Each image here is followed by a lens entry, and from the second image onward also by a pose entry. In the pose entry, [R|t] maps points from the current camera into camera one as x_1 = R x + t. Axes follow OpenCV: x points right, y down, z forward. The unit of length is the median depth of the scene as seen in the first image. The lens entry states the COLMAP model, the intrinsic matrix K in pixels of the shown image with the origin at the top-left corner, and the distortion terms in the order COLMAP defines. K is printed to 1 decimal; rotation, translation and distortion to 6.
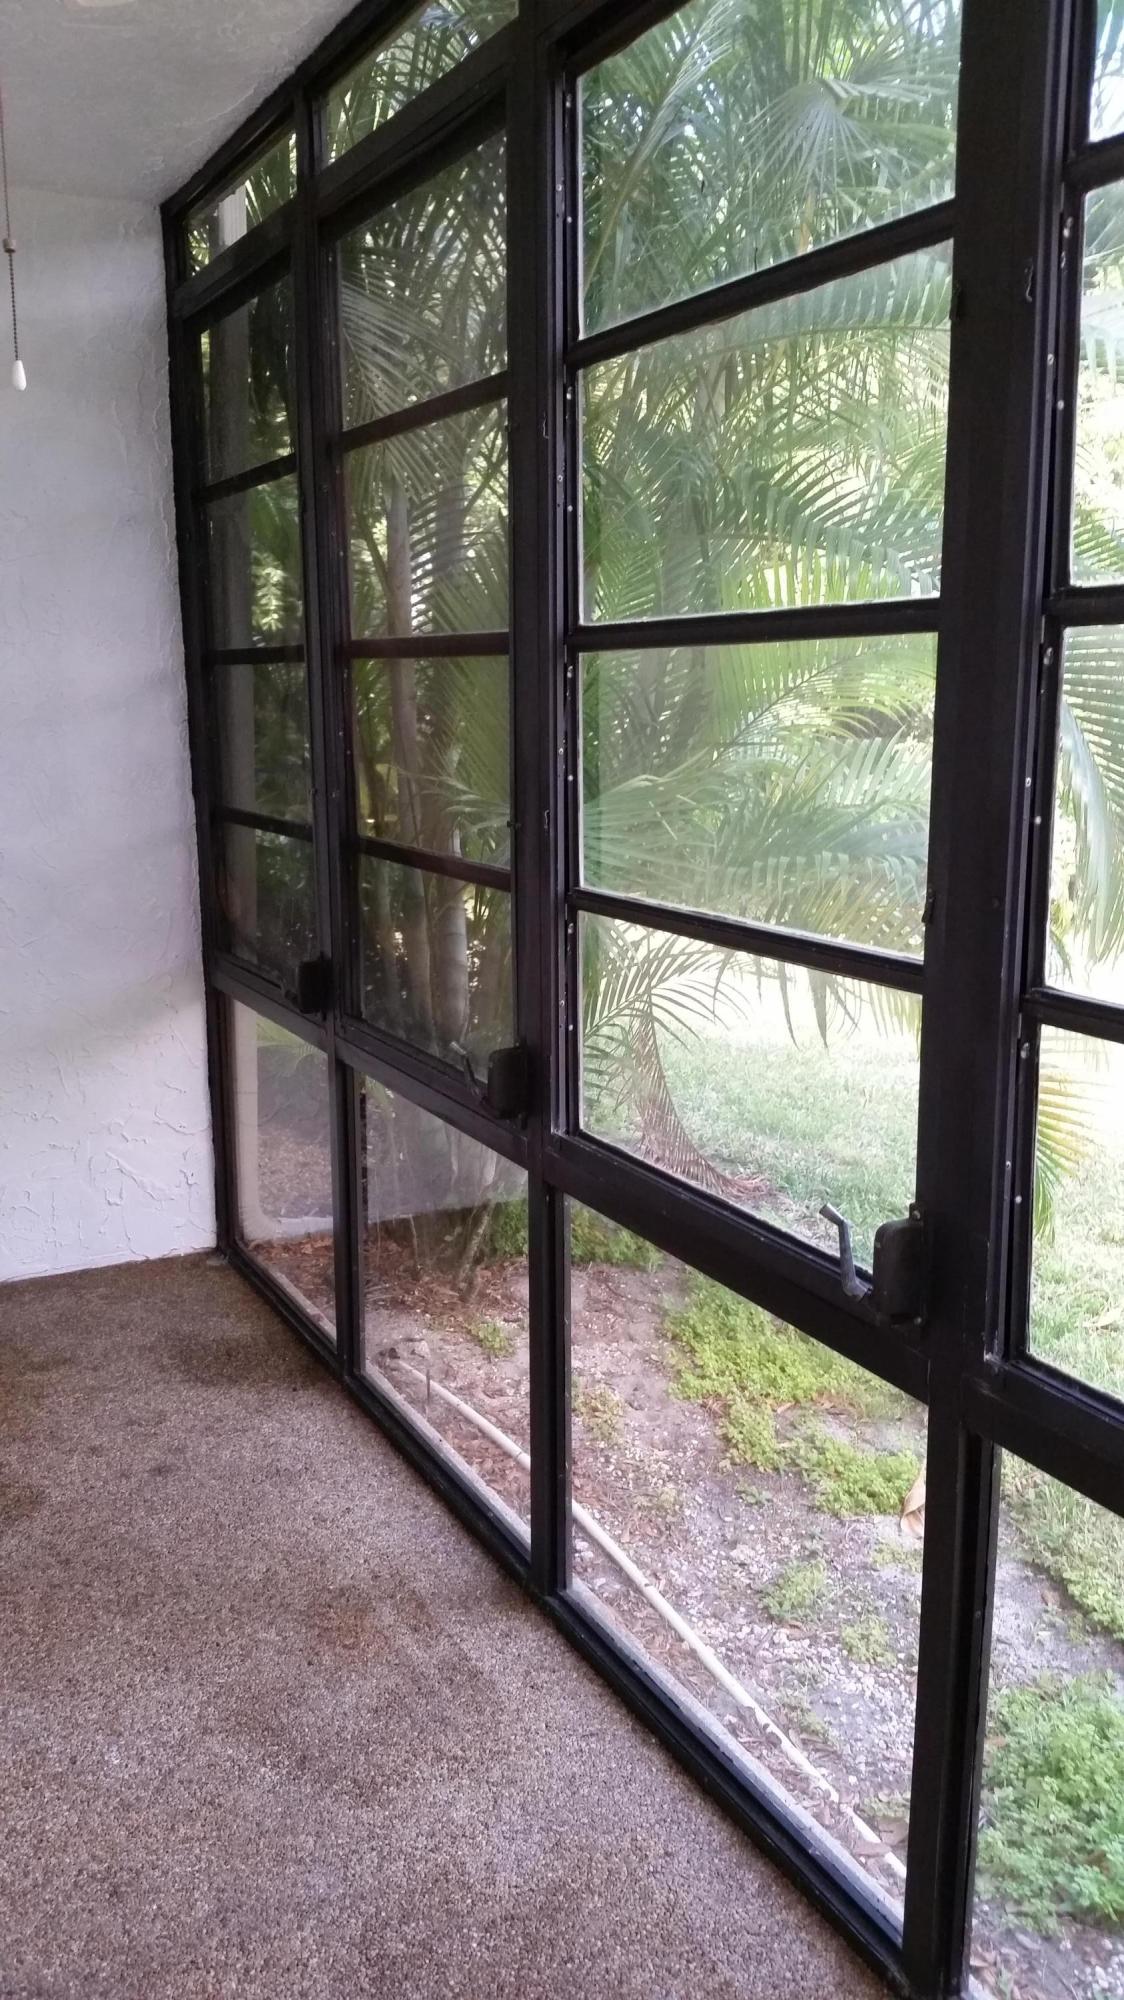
lens RADIAL K [[1622.6, 0, 567.9], [0, 1622.6, 995.7], [0, 0, 1]] dist [0.029835, -0.041638]
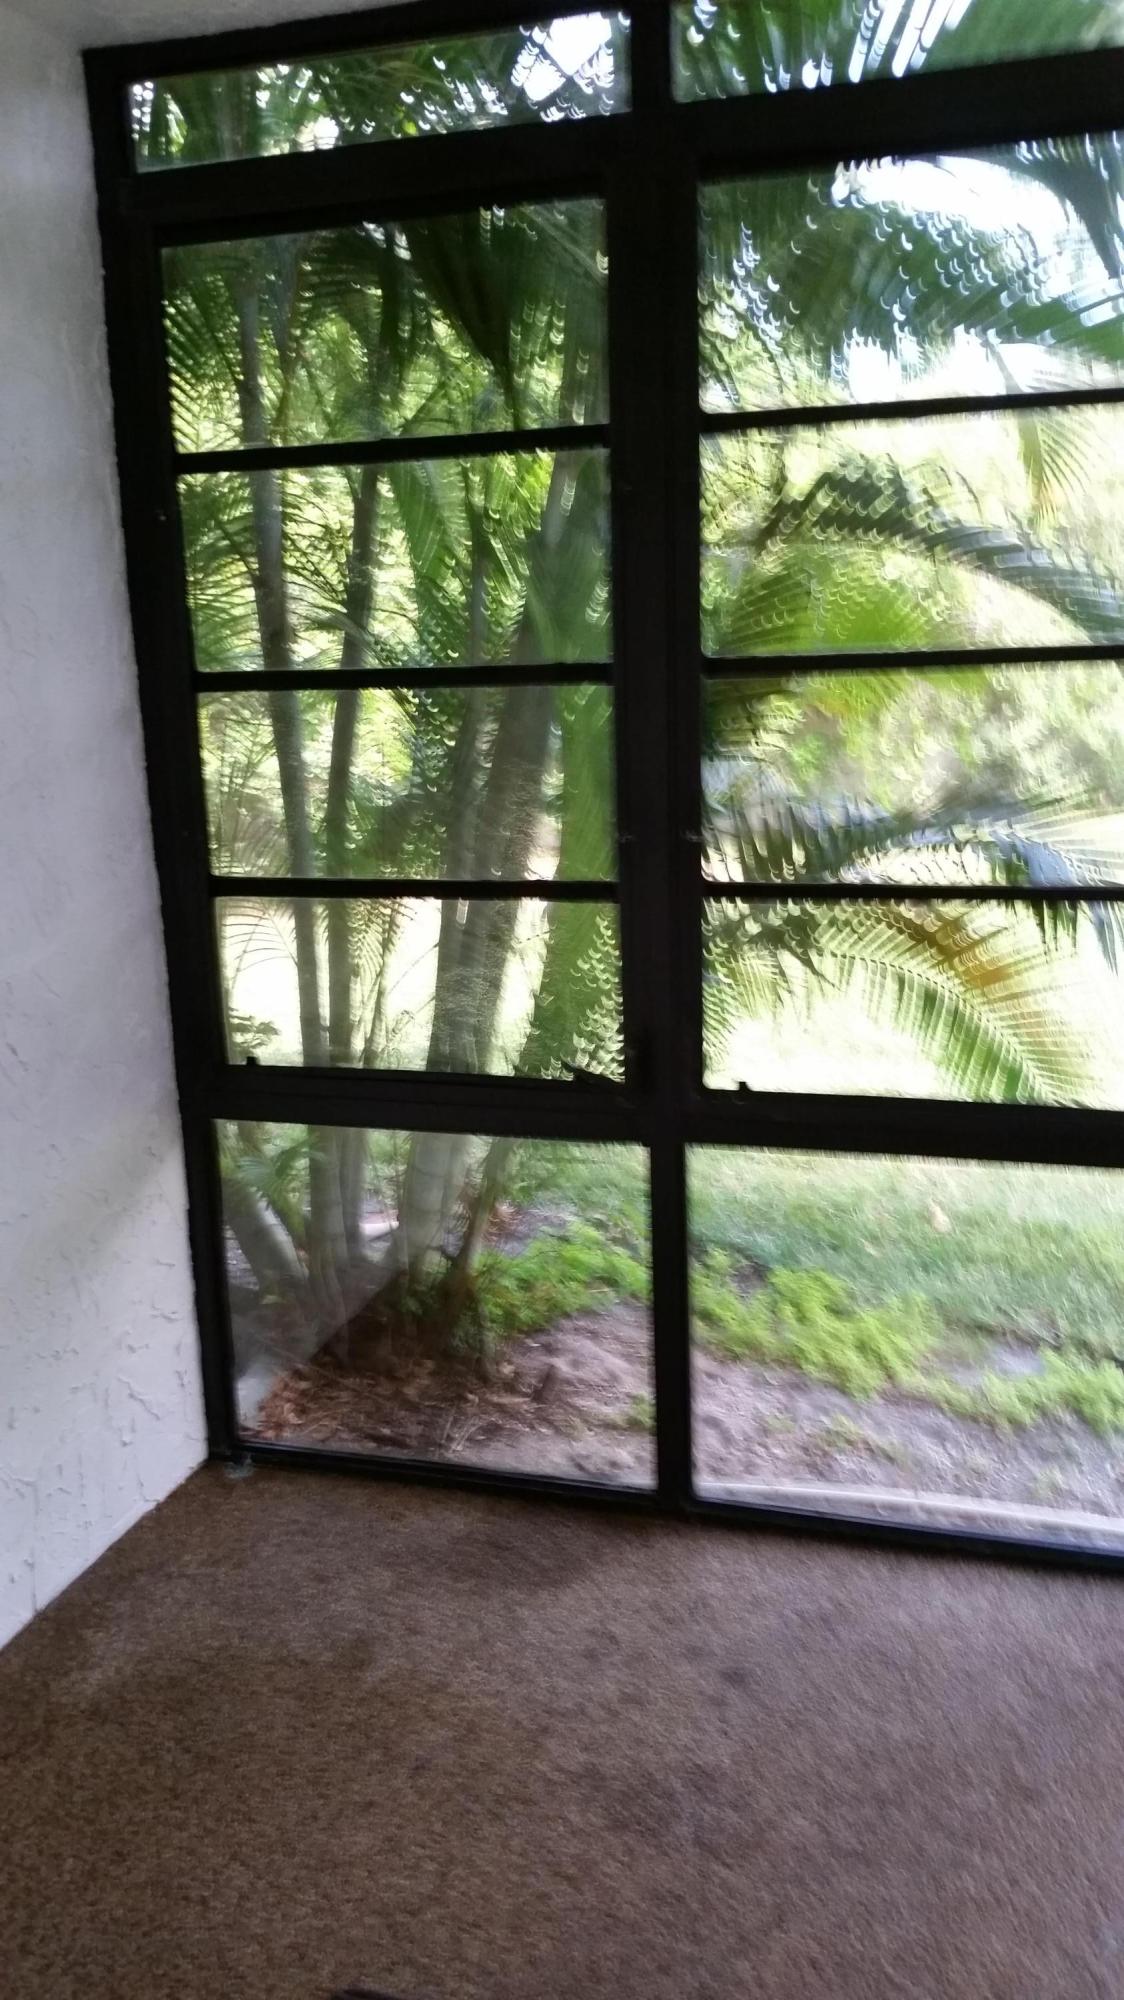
lens RADIAL K [[1622.6, 0, 564.9], [0, 1622.6, 1003.4], [0, 0, 1]] dist [0.029835, -0.041638]
pose [[0.703907, -0.173194, 0.688854, -0.676343], [0.163311, 0.983298, 0.080345, -0.100733], [-0.691263, 0.055942, 0.720434, 0.373634]]
